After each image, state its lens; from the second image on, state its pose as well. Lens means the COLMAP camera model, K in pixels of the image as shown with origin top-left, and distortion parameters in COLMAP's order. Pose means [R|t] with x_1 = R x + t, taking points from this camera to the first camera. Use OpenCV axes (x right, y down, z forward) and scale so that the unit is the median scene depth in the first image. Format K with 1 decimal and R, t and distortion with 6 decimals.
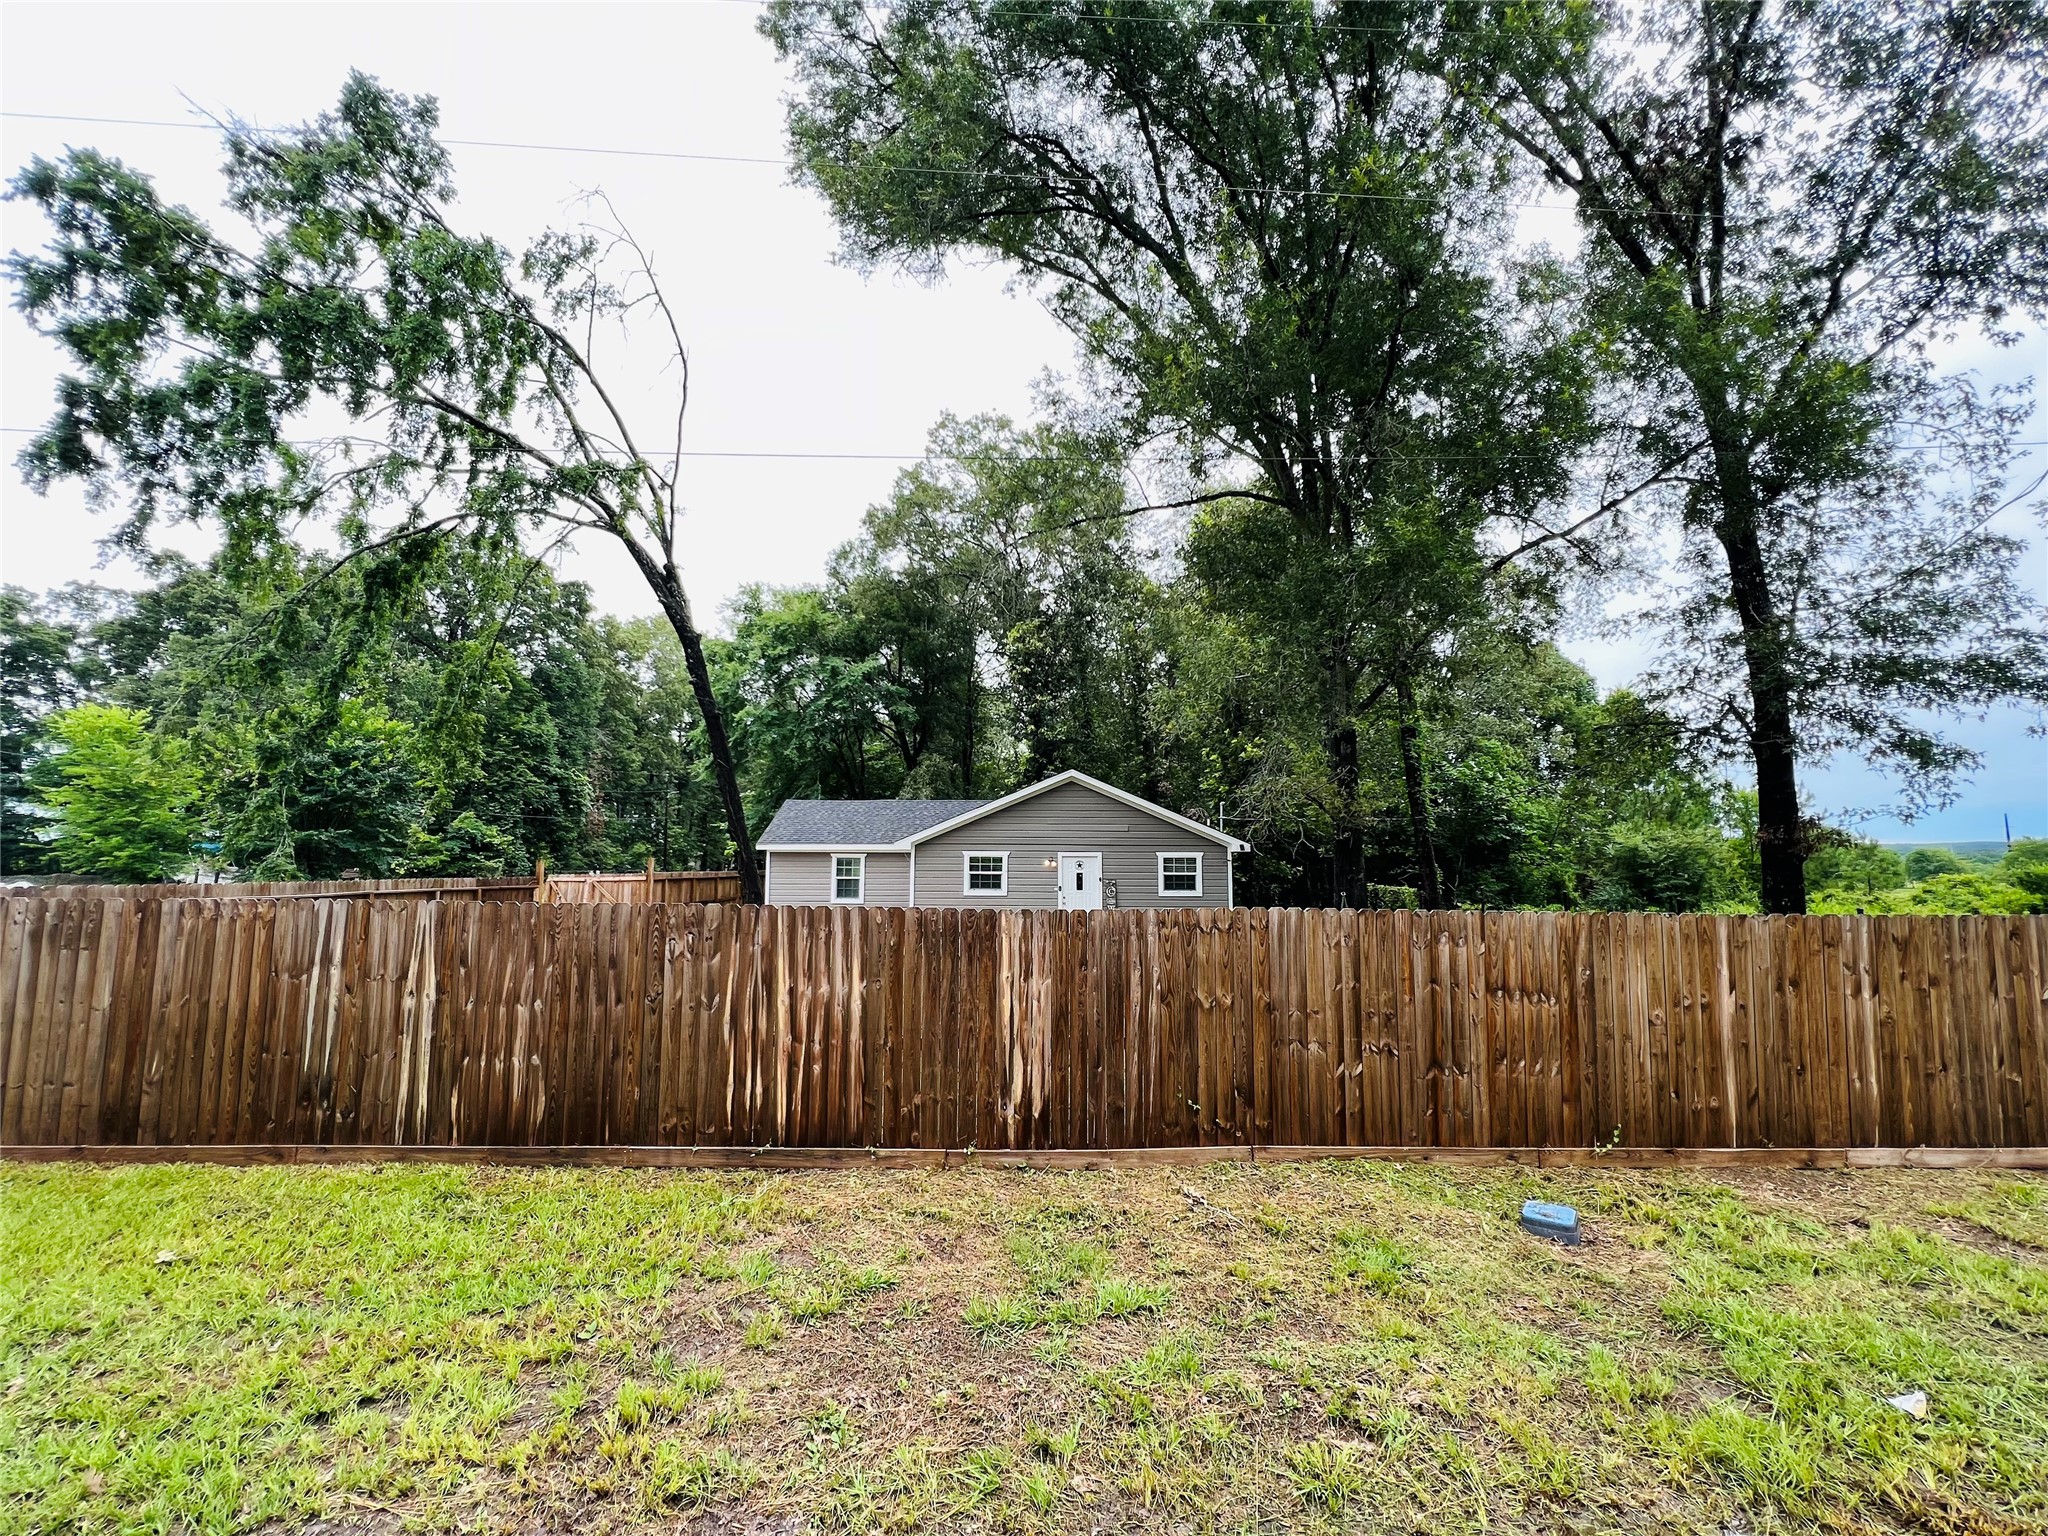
lens RADIAL K [[846.6, 0, 1024.0], [0, 846.6, 774.8], [0, 0, 1]] dist [-0.000497, 0.000066]
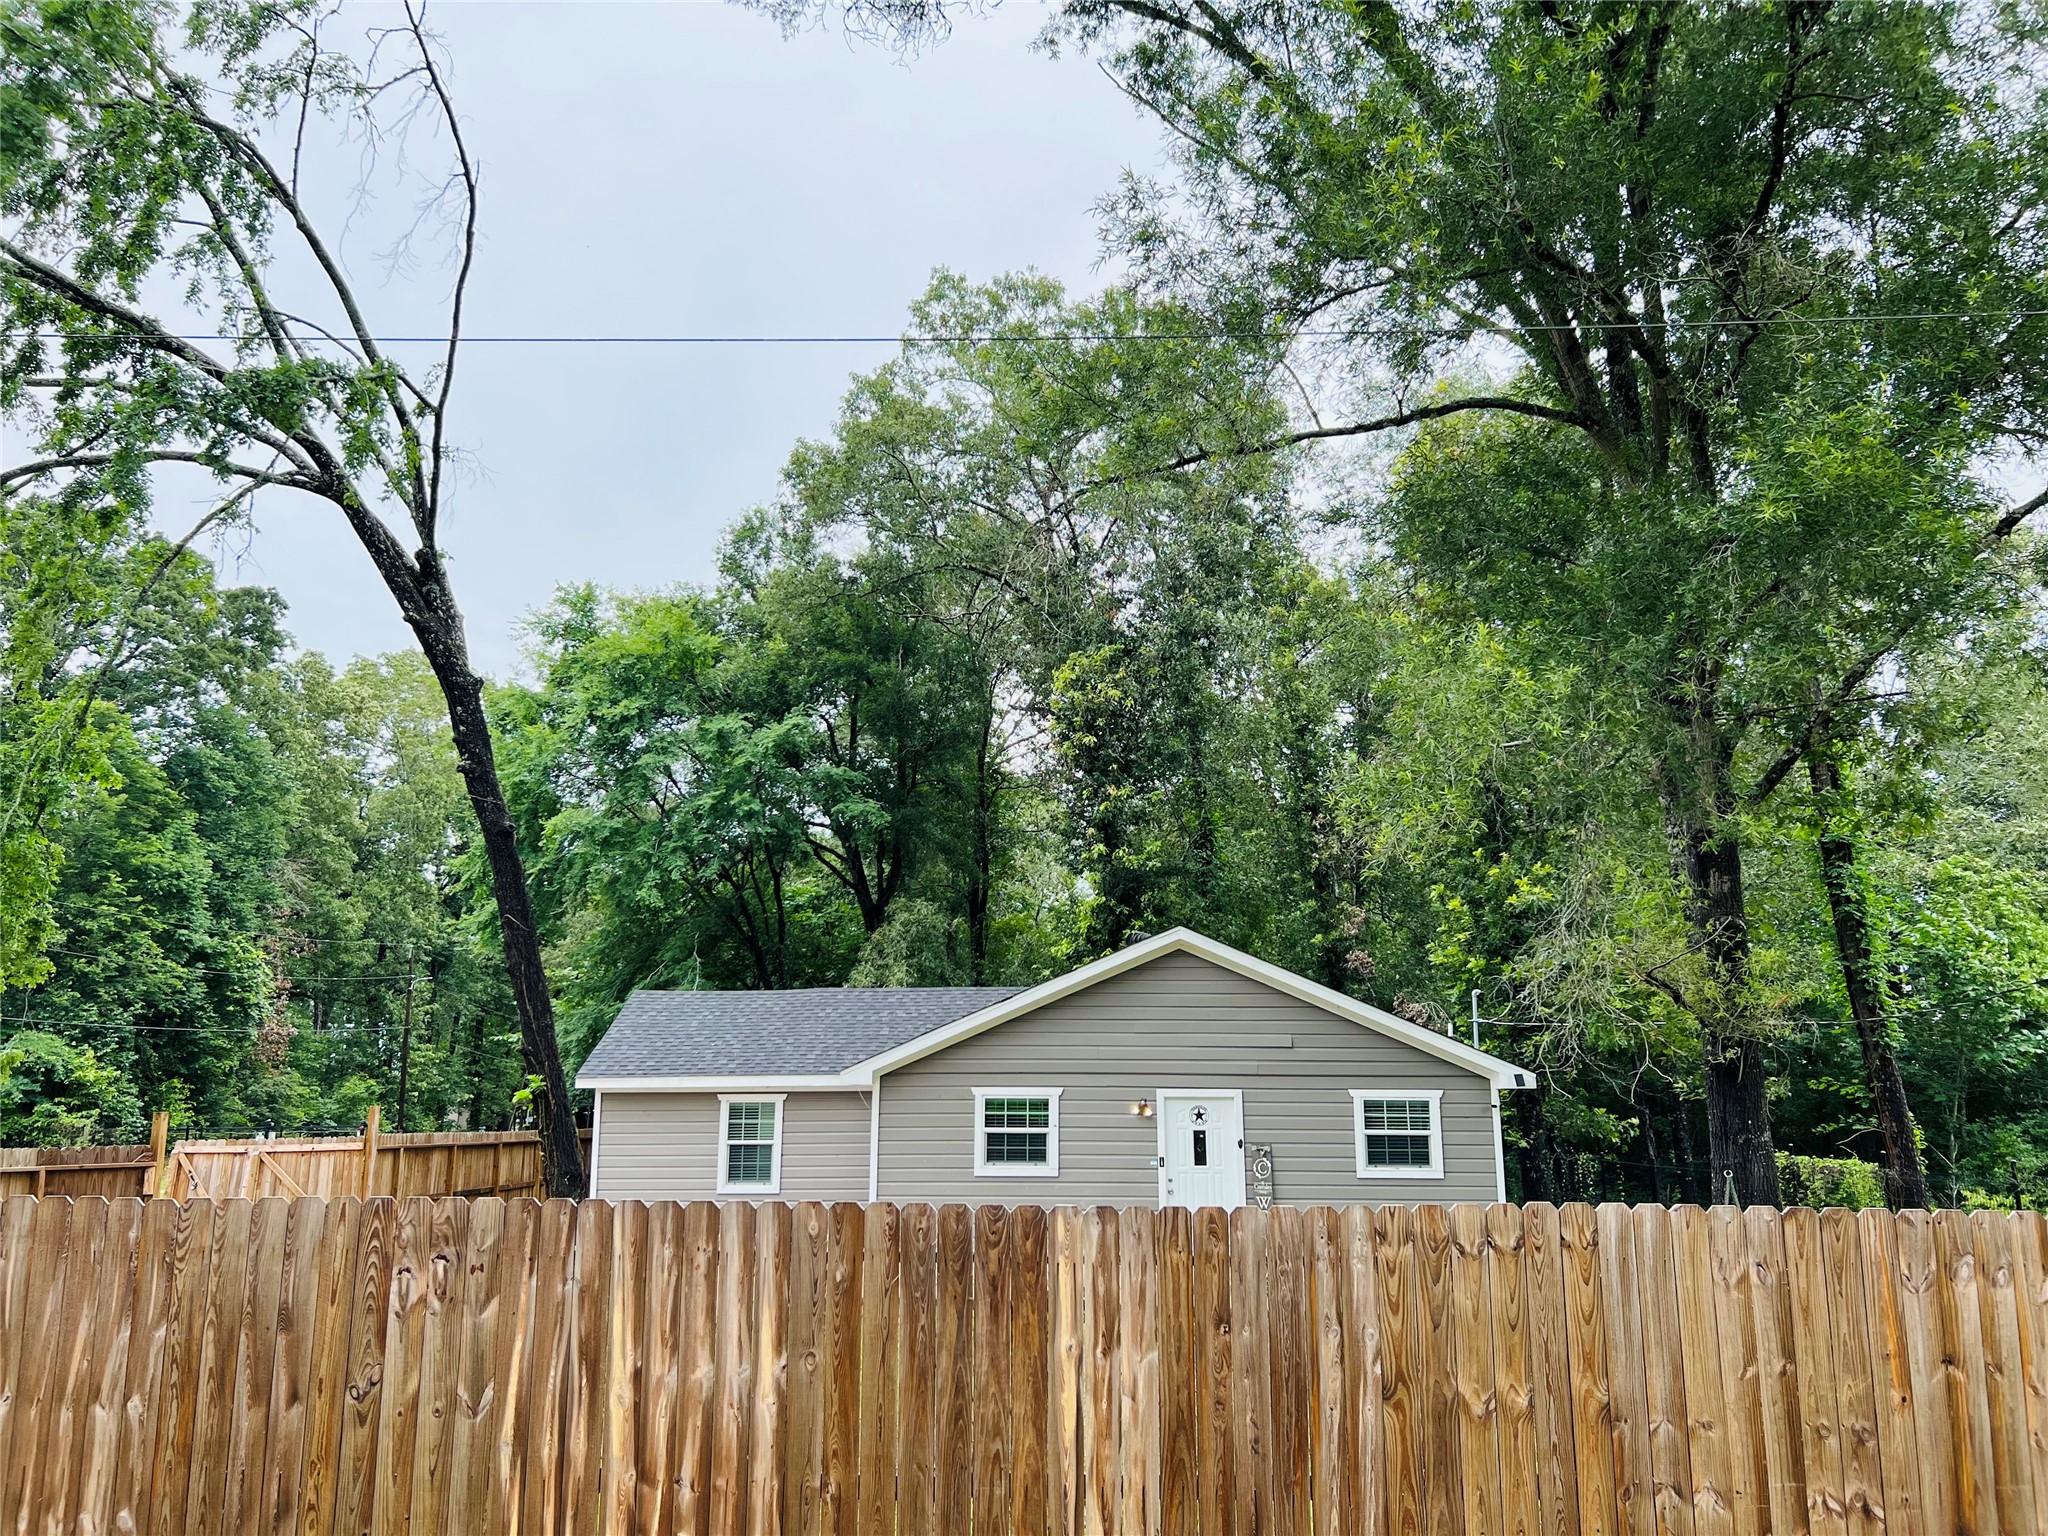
lens RADIAL K [[1584.1, 0, 1024.0], [0, 1584.1, 768.0], [0, 0, 1]] dist [0.074488, -0.093809]
pose [[0.999329, -0.011305, -0.034828, -0.005645], [0.007466, 0.994075, -0.108441, 0.001559], [0.035848, 0.108108, 0.993493, 0.017427]]
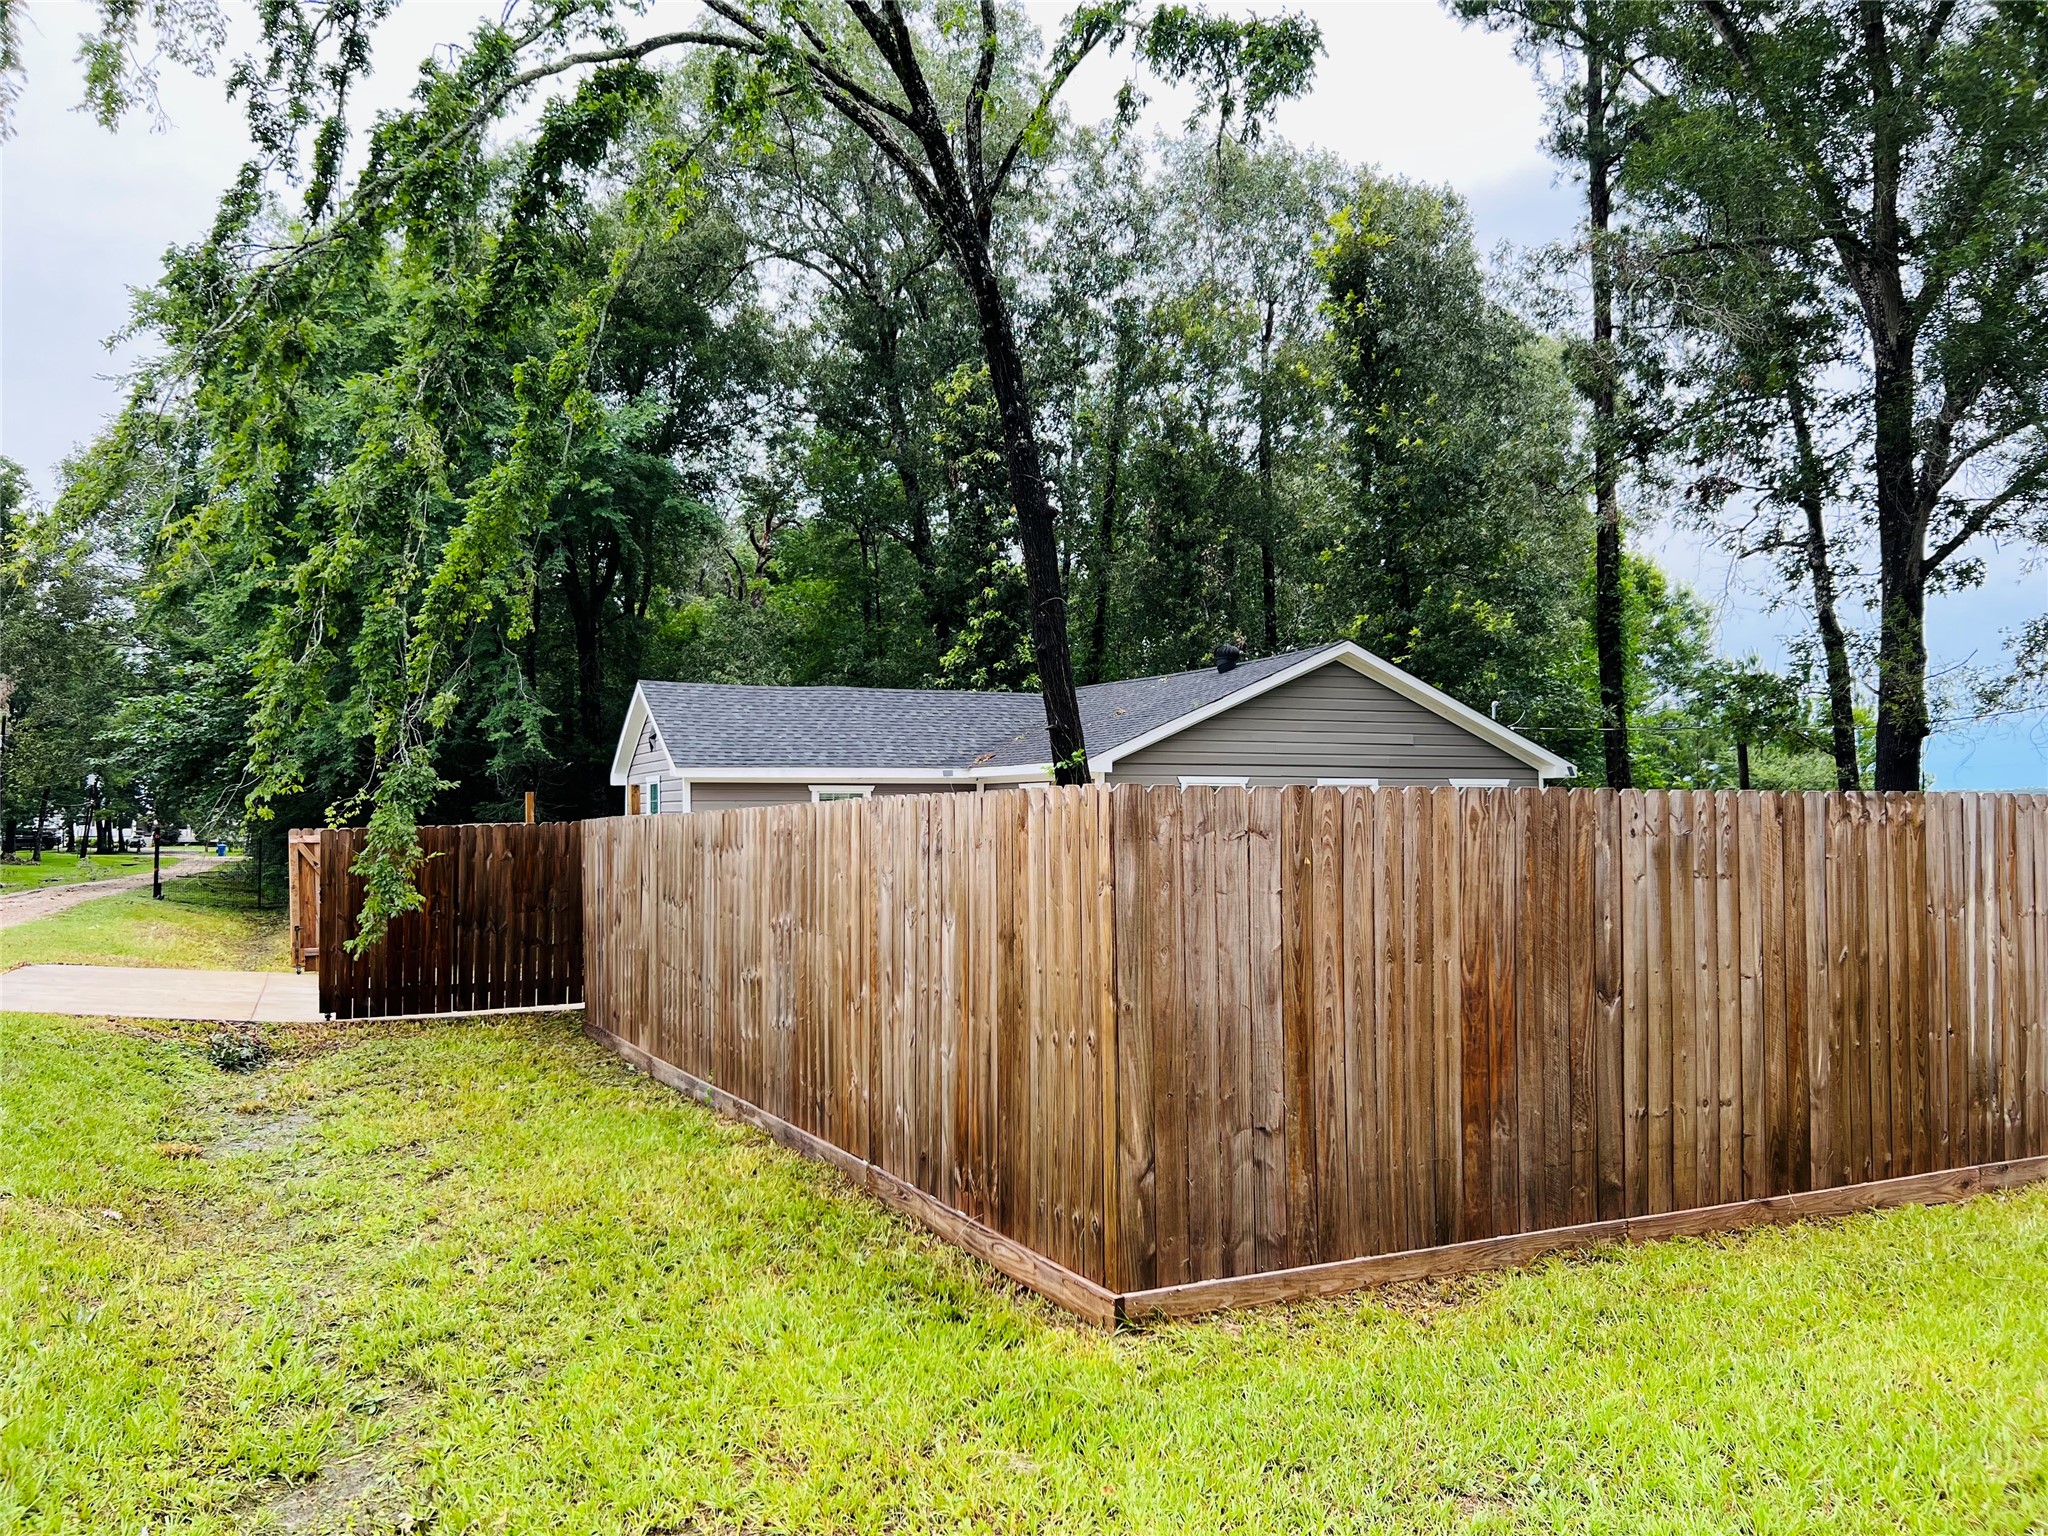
lens RADIAL K [[1584.1, 0, 1024.0], [0, 1584.1, 768.0], [0, 0, 1]] dist [0.074488, -0.093809]
pose [[0.906828, 0.004536, 0.421477, -0.784856], [-0.031949, 0.997805, 0.058001, 0.031542], [-0.420289, -0.066063, 0.904982, 0.078781]]
